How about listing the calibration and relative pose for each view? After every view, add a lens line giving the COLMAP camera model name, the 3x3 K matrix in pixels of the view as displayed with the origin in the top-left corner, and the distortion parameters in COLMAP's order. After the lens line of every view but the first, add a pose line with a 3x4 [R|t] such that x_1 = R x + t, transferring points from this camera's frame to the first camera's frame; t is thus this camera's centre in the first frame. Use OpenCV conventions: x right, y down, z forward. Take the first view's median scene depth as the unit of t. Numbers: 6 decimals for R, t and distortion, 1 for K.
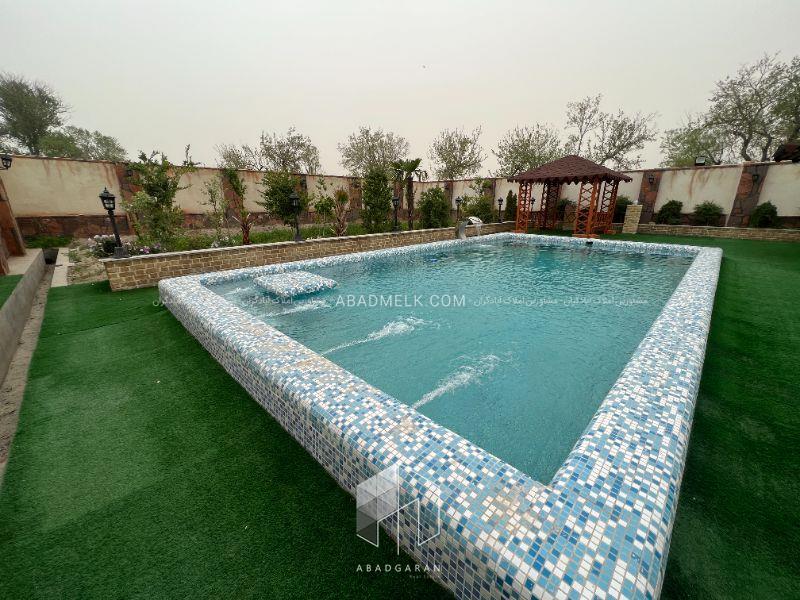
lens RADIAL K [[321.6, 0, 398.3], [0, 321.6, 301.2], [0, 0, 1]] dist [-0.001339, 0.000094]
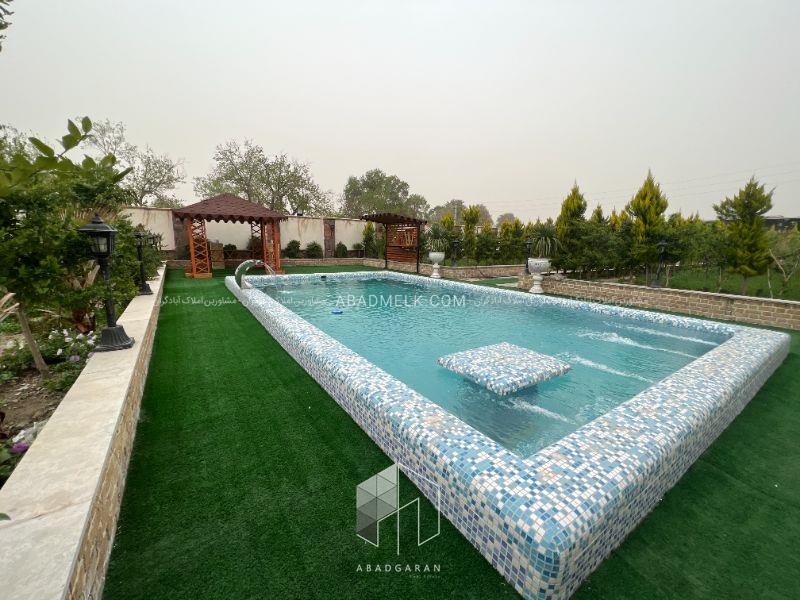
lens RADIAL K [[321.6, 0, 398.3], [0, 321.6, 301.2], [0, 0, 1]] dist [-0.001339, 0.000094]
pose [[0.191658, -0.175774, 0.965593, -0.368615], [0.274454, 0.954181, 0.119221, -0.121670], [-0.942307, 0.242161, 0.231118, 0.373406]]
